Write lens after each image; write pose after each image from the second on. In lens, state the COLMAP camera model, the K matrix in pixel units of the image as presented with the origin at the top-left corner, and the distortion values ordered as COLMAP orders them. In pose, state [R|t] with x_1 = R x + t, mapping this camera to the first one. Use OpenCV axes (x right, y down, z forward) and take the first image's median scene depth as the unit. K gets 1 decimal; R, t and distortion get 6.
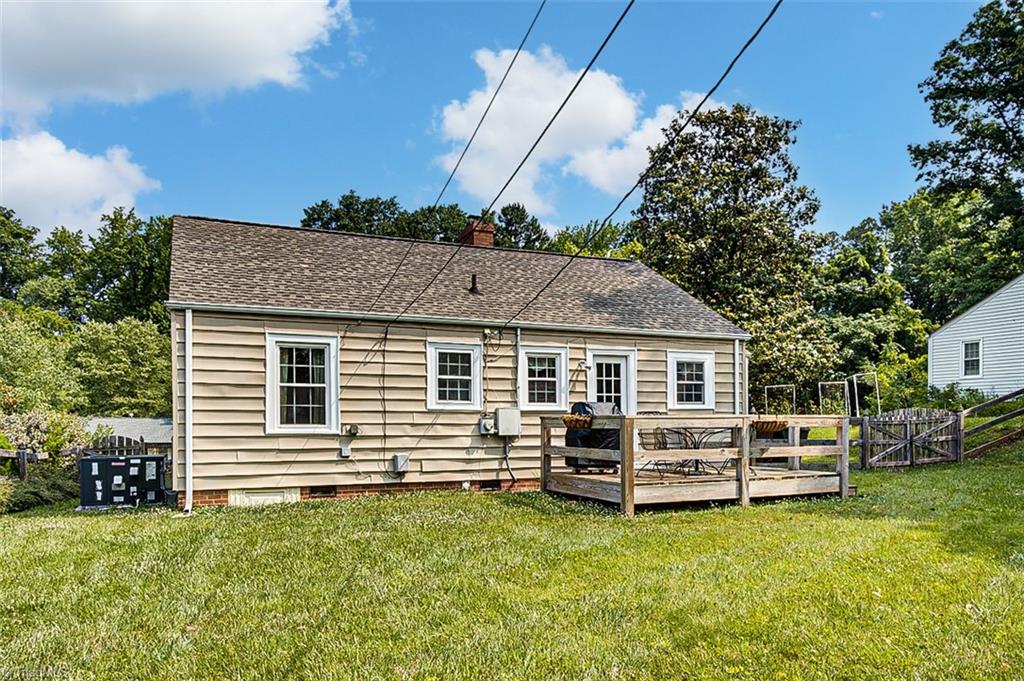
lens RADIAL K [[711.1, 0, 598.7], [0, 711.1, 480.1], [0, 0, 1]] dist [-0.002480, 0.001246]
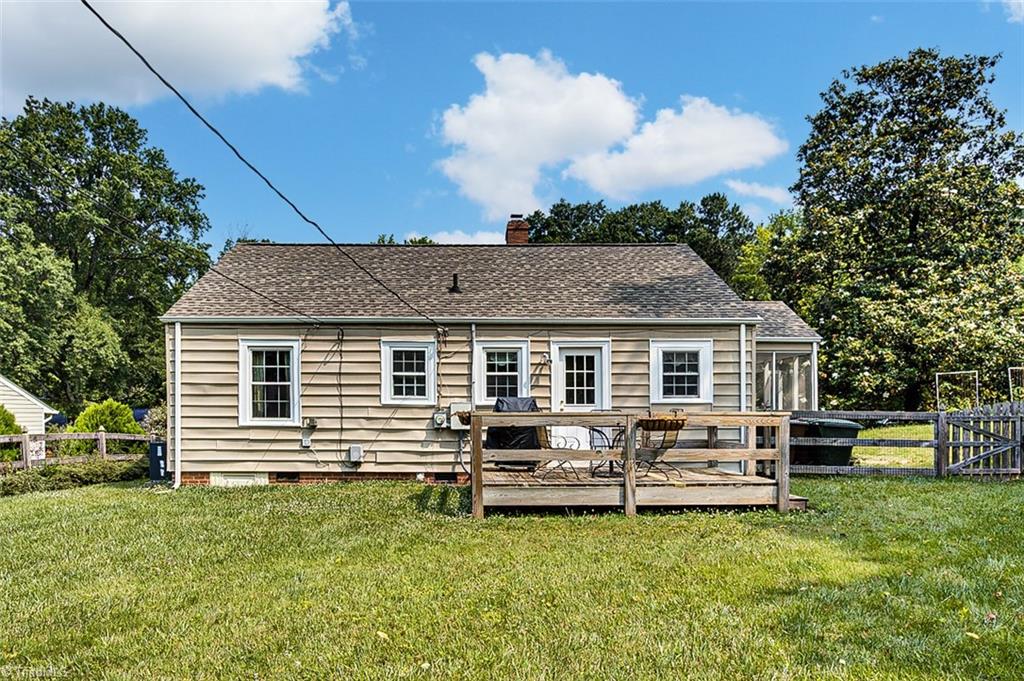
lens RADIAL K [[683.4, 0, 512.1], [0, 683.4, 468.2], [0, 0, 1]] dist [-0.003201, 0.001097]
pose [[0.914798, 0.038751, -0.402049, 0.341400], [-0.037882, 0.999231, 0.010113, -0.020462], [0.402132, 0.005979, 0.915562, 0.133284]]
